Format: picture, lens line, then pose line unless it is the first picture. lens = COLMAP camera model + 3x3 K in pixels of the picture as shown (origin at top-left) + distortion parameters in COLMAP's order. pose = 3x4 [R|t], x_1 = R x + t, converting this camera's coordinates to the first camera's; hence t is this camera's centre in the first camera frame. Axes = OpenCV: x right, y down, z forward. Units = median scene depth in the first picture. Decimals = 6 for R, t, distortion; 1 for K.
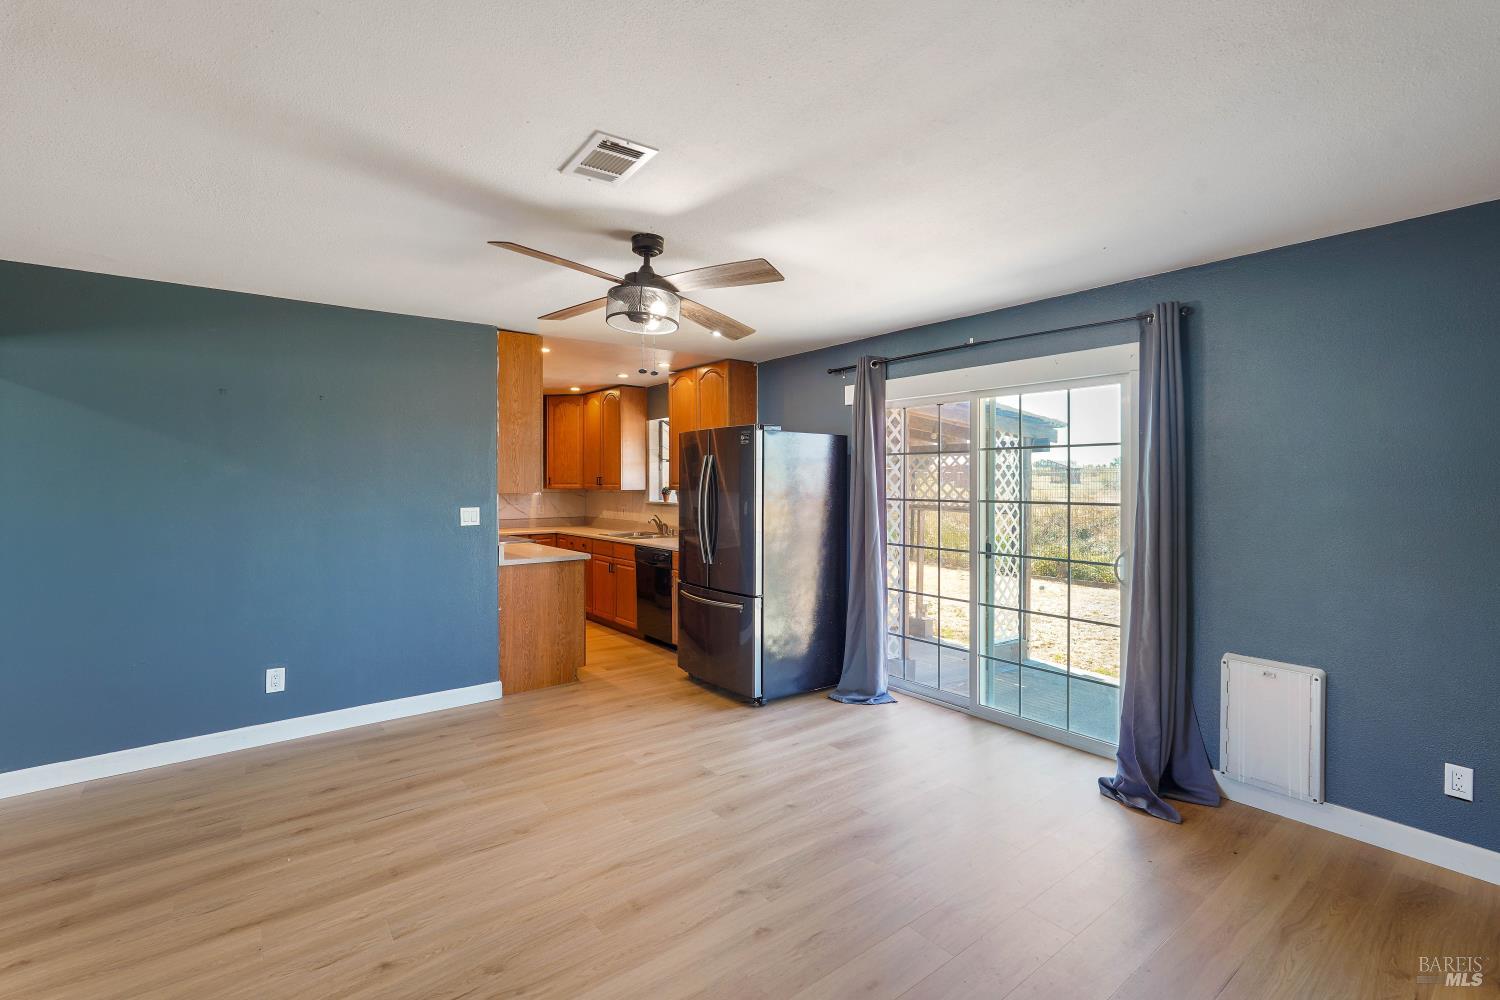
lens RADIAL K [[672.4, 0, 752.2], [0, 672.4, 492.8], [0, 0, 1]] dist [-0.007519, 0.001281]
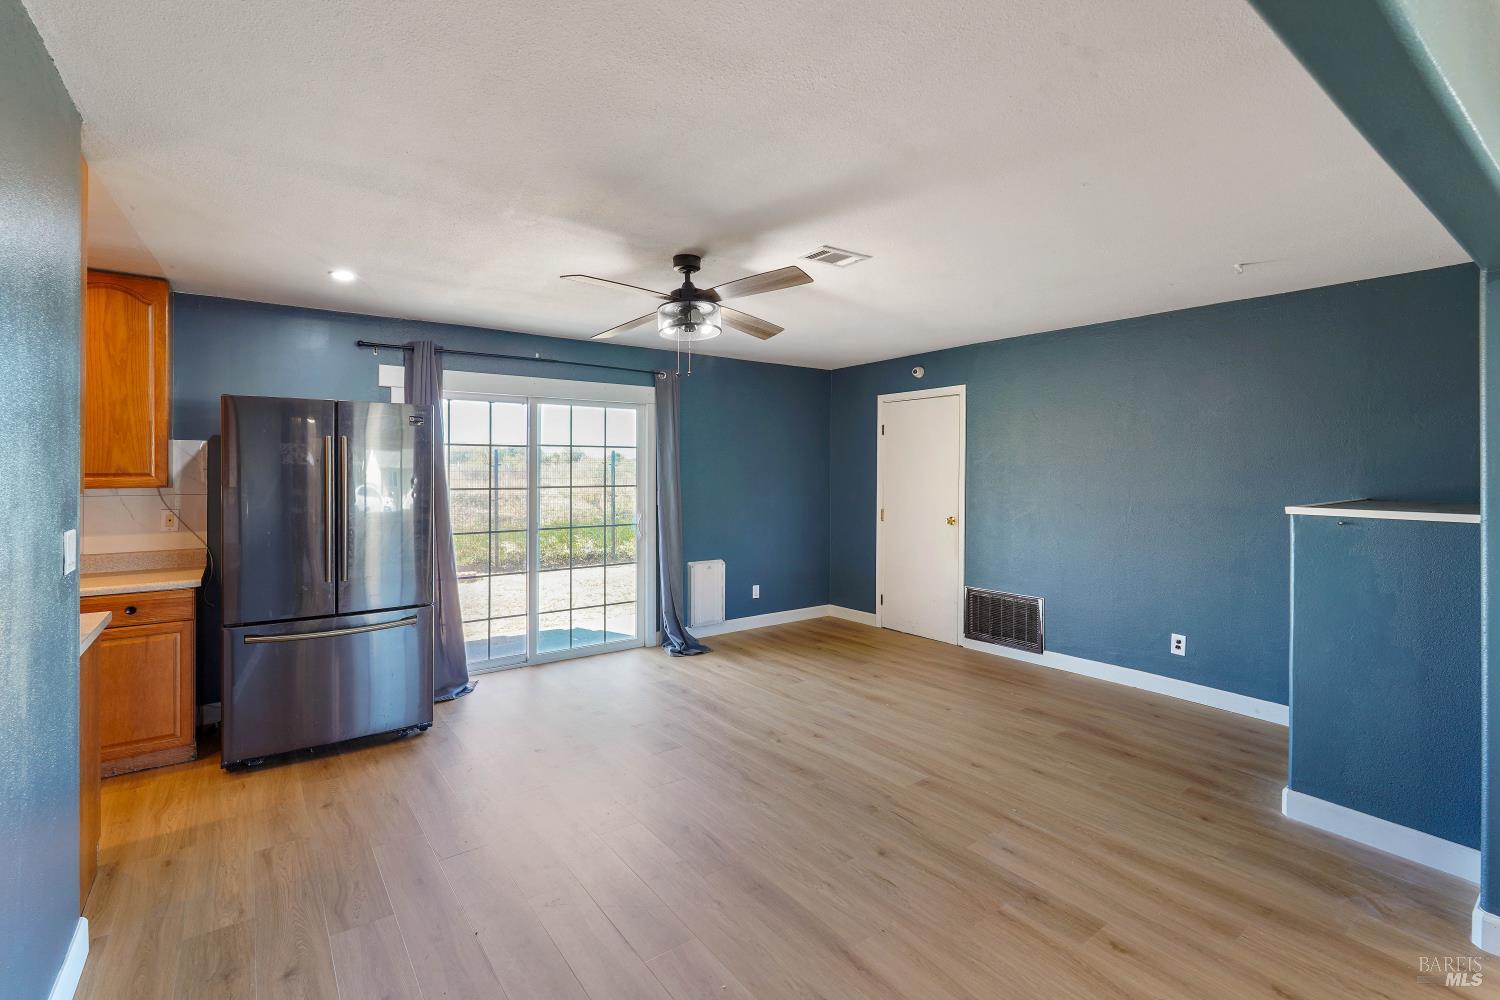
lens RADIAL K [[672.4, 0, 748.3], [0, 672.4, 471.7], [0, 0, 1]] dist [-0.007519, 0.001281]
pose [[0.029347, 0.002634, 0.999566, -1.048190], [0.020529, 0.999784, -0.003237, -0.004626], [-0.999358, 0.020616, 0.029286, 0.693793]]
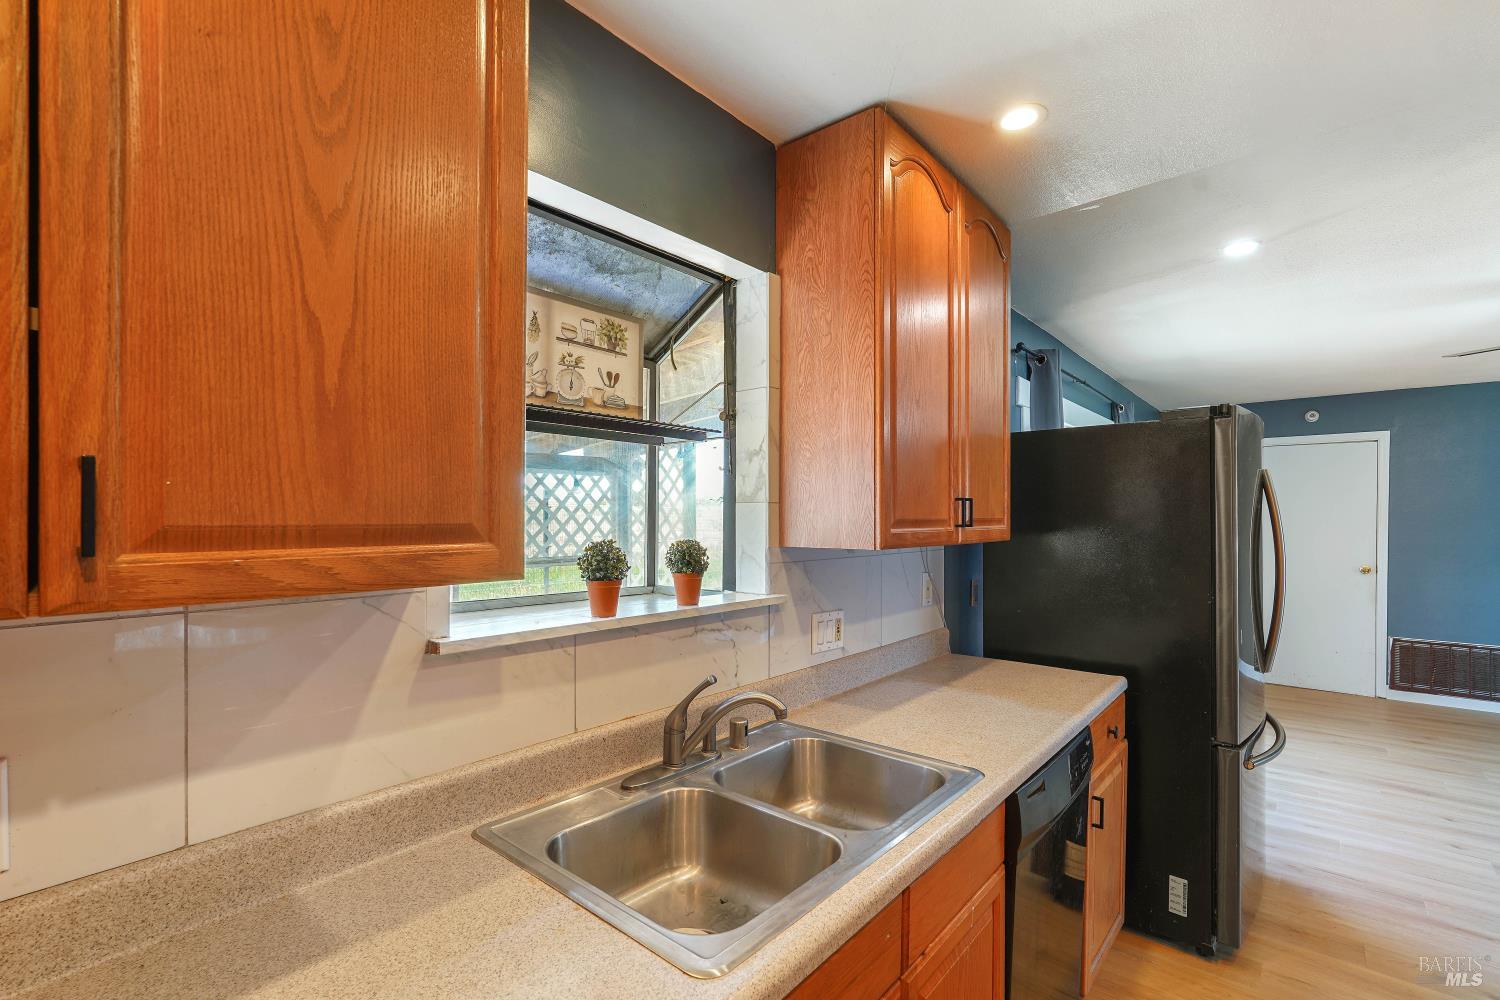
lens RADIAL K [[672.4, 0, 746.8], [0, 672.4, 509.8], [0, 0, 1]] dist [-0.007519, 0.001281]
pose [[-0.192161, 0.002825, 0.981359, -0.675858], [0.008635, 0.999962, -0.001187, -0.033518], [-0.981325, 0.008246, -0.192178, 2.003898]]
